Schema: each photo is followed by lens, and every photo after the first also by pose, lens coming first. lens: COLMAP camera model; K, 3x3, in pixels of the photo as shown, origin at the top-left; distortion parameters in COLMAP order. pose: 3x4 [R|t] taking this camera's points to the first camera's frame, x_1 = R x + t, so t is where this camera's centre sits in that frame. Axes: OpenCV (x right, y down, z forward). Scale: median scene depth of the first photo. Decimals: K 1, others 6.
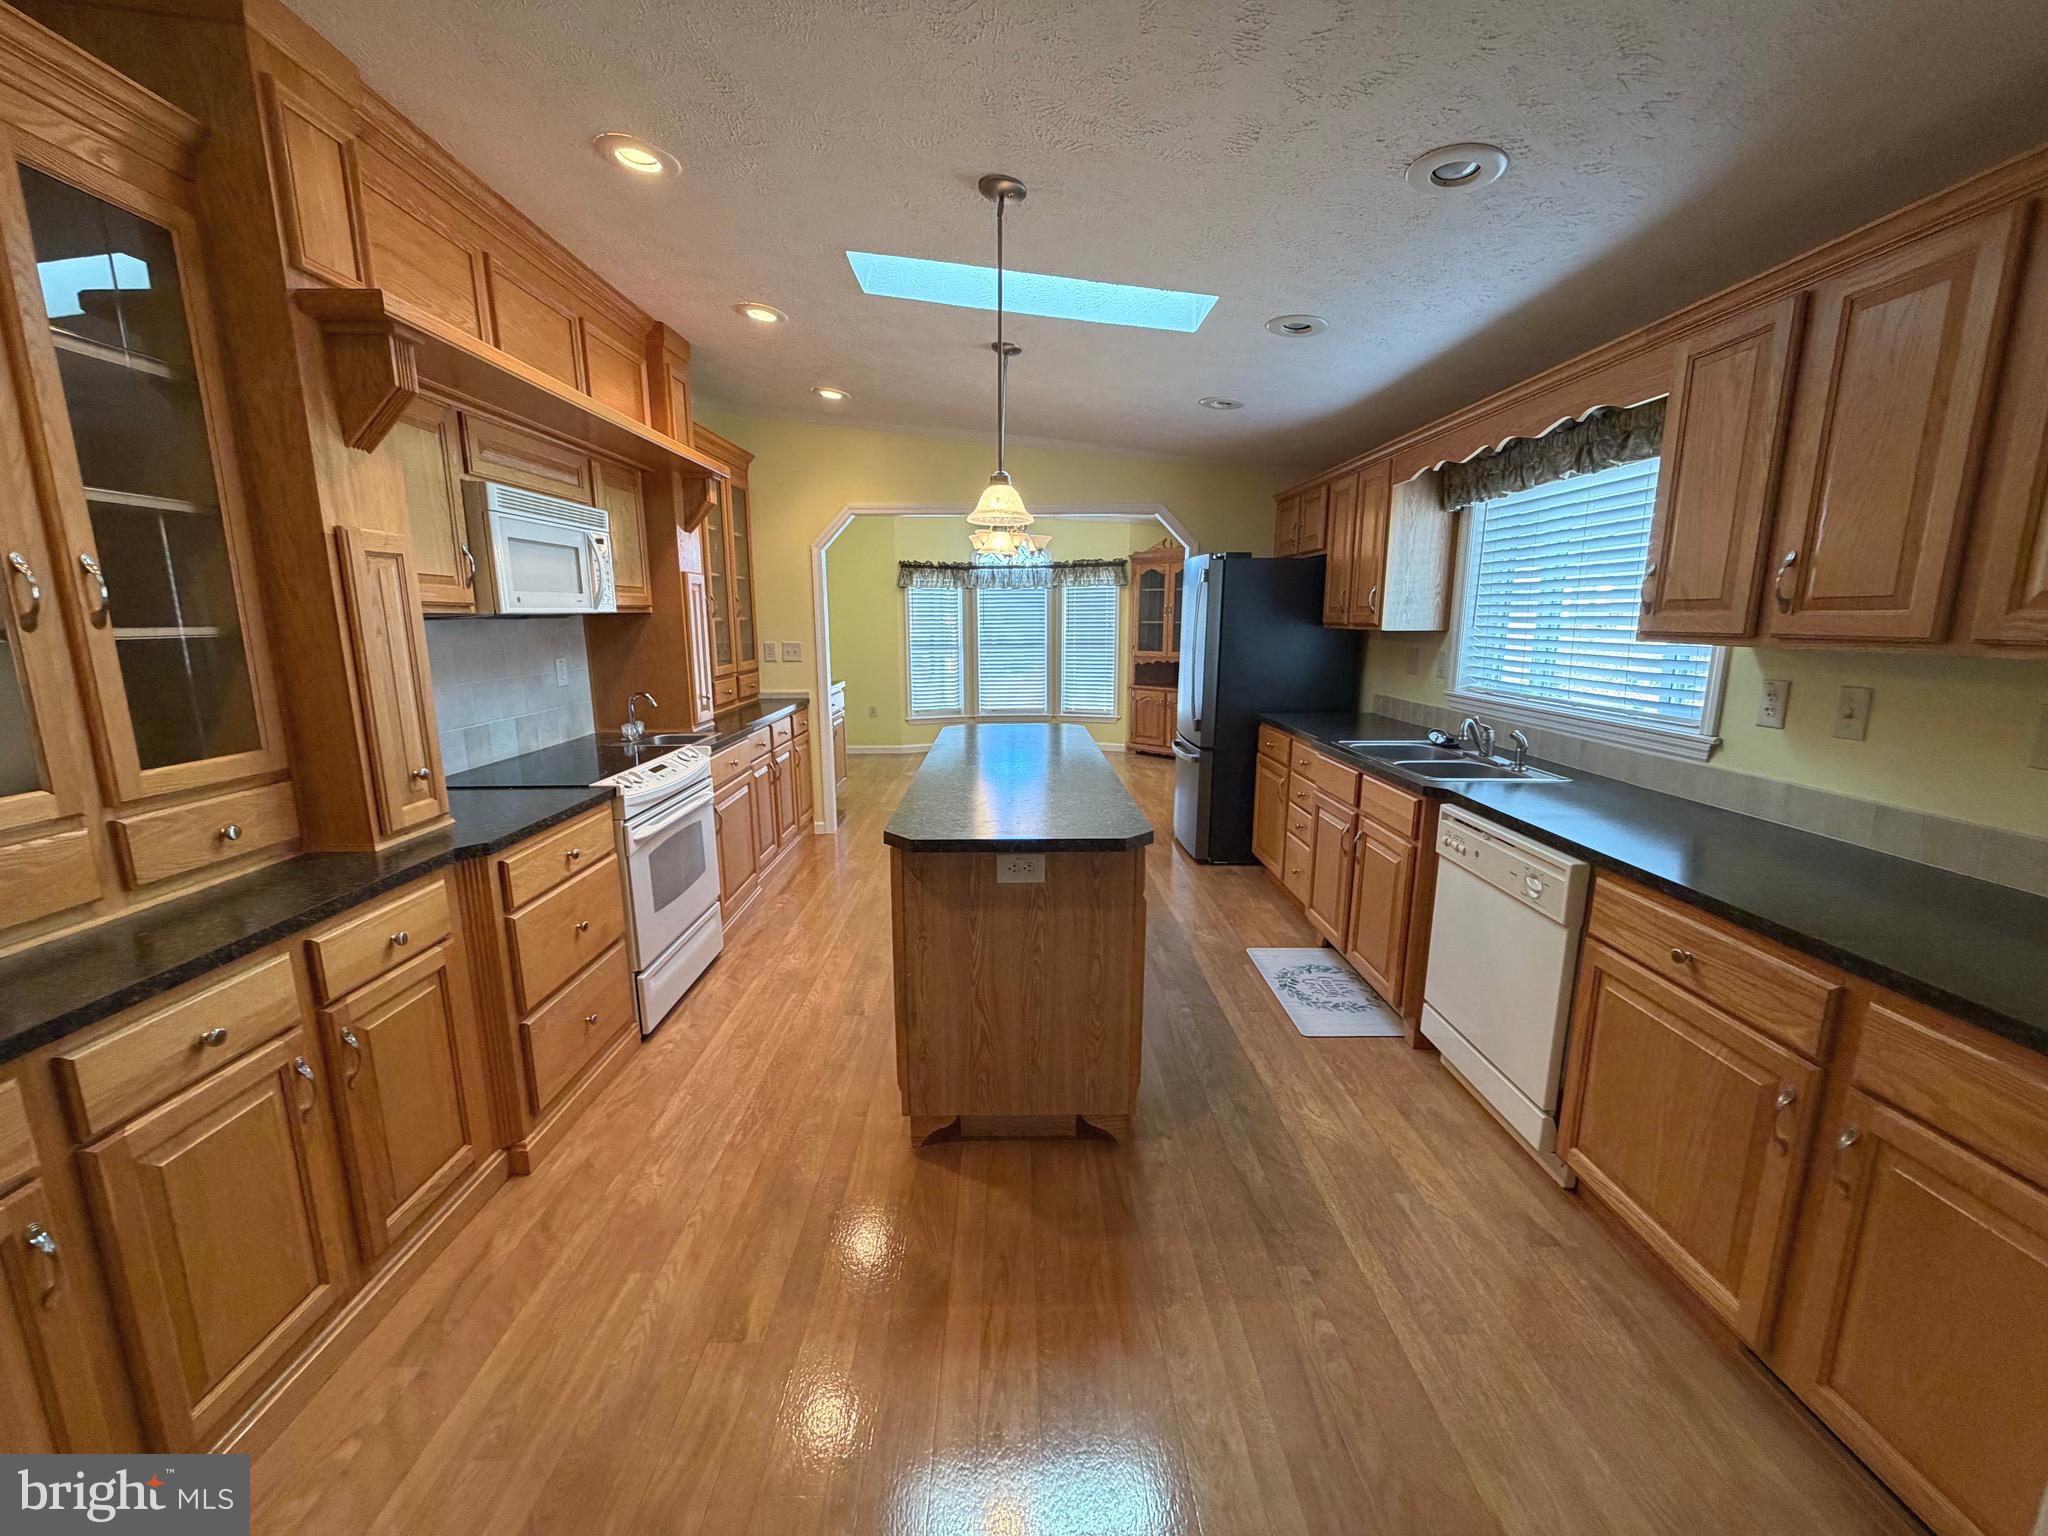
lens RADIAL K [[812.5, 0, 1010.1], [0, 812.5, 768.7], [0, 0, 1]] dist [-0.002598, -0.000509]
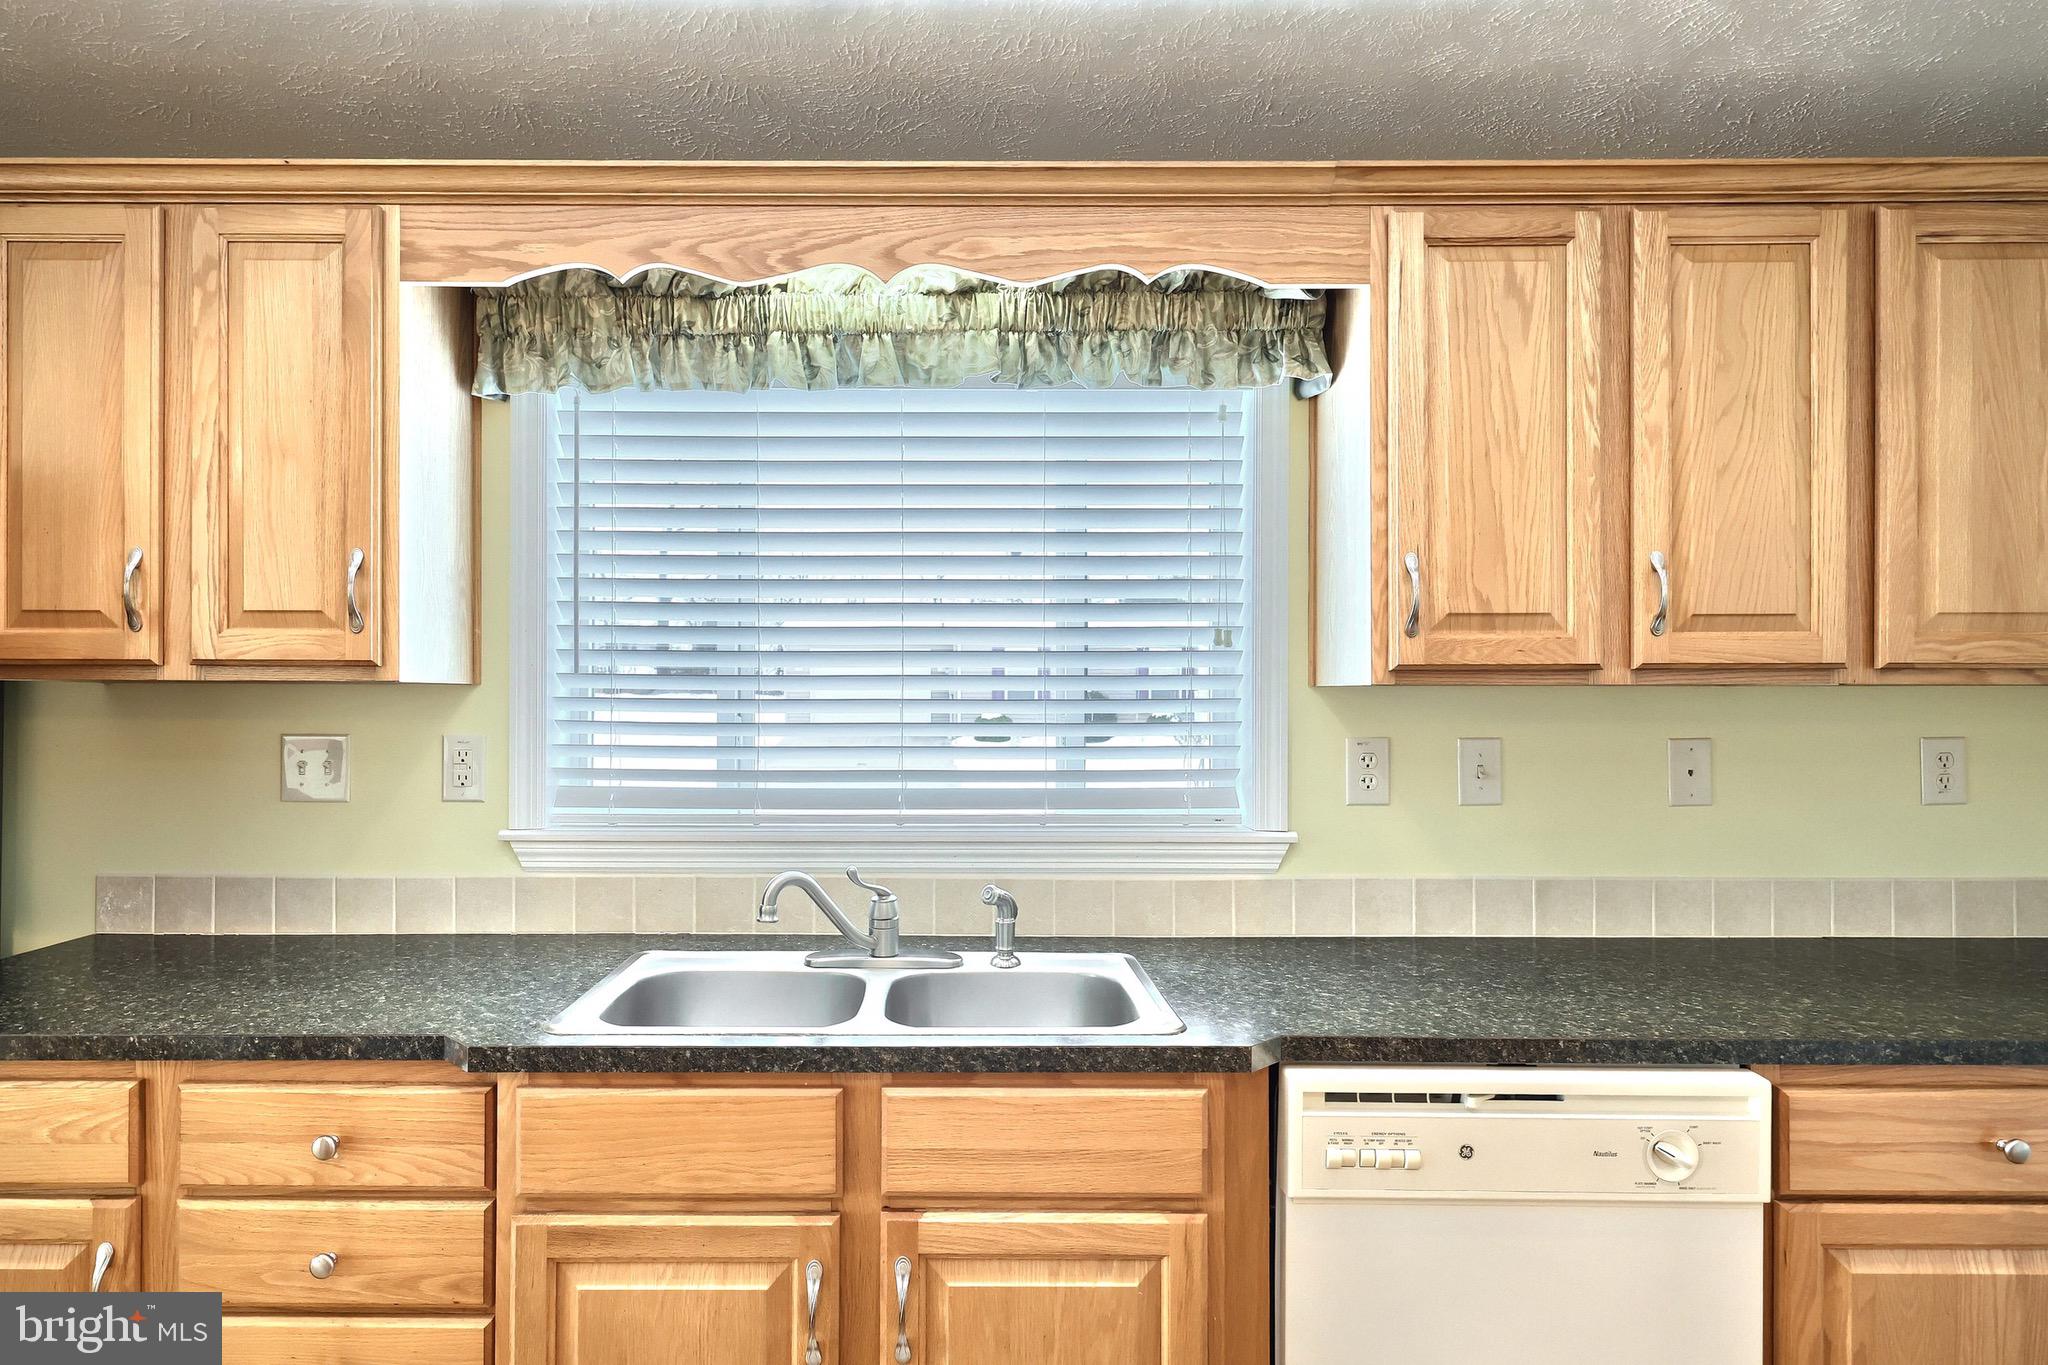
lens RADIAL K [[1138.9, 0, 992.4], [0, 1138.9, 698.6], [0, 0, 1]] dist [0.002363, -0.002916]
pose [[-0.006581, 0.004635, 0.999968, -0.042001], [0.185061, 0.982721, -0.003337, -0.173701], [-0.982705, 0.185033, -0.007325, 1.151175]]
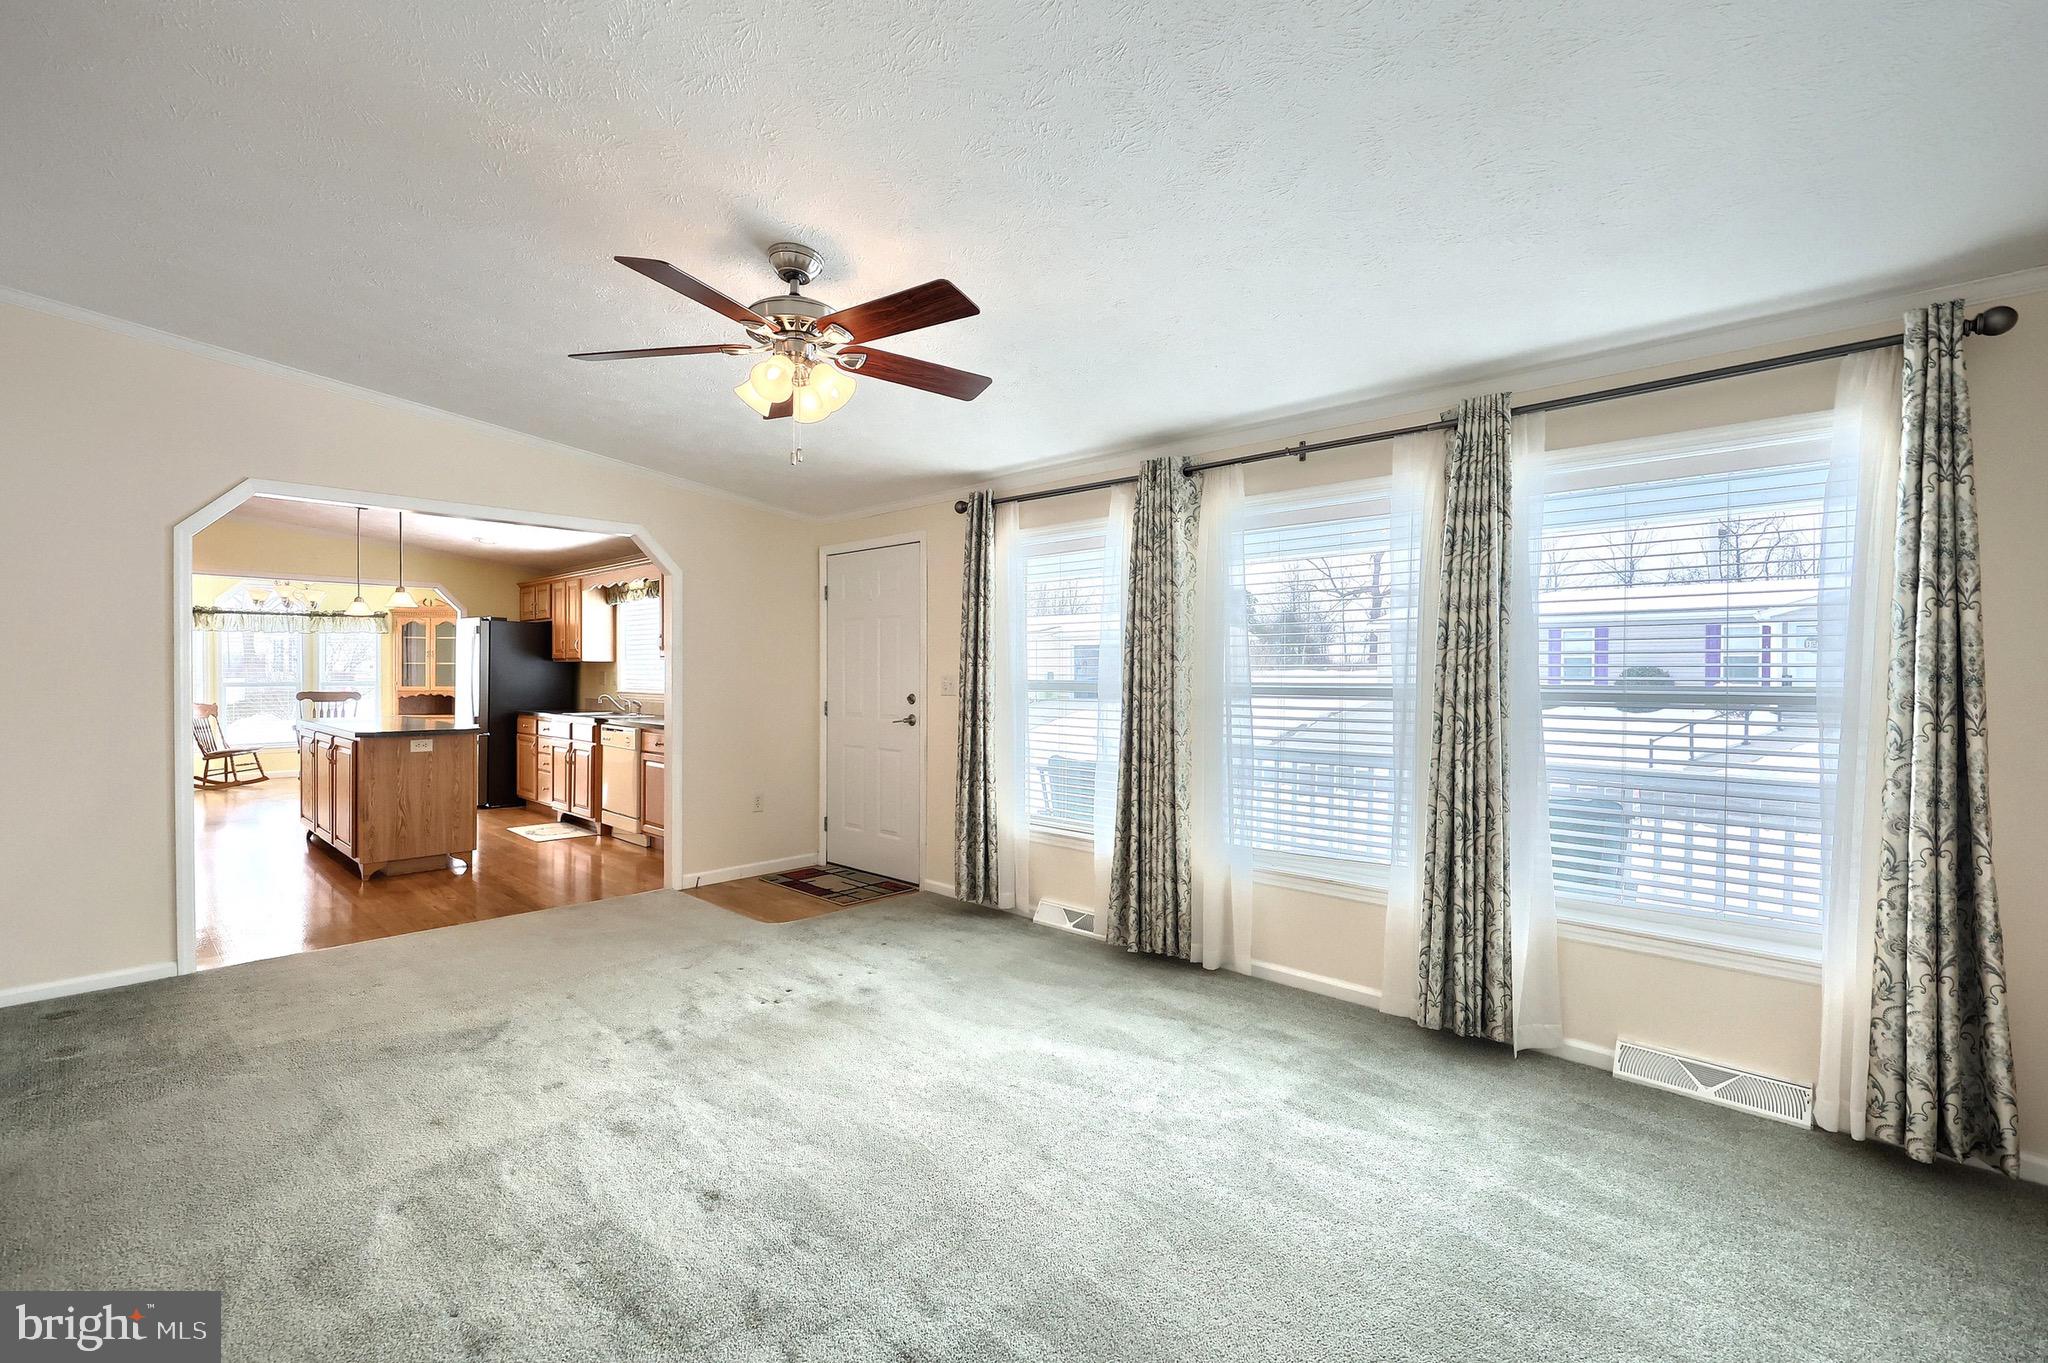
lens RADIAL K [[926.2, 0, 1013.4], [0, 926.2, 684.9], [0, 0, 1]] dist [-0.003530, -0.000401]
pose [[0.694418, -0.001202, 0.719571, -0.658700], [0.126854, 0.984541, -0.120775, 0.442502], [-0.708302, 0.175148, 0.683835, -1.932350]]
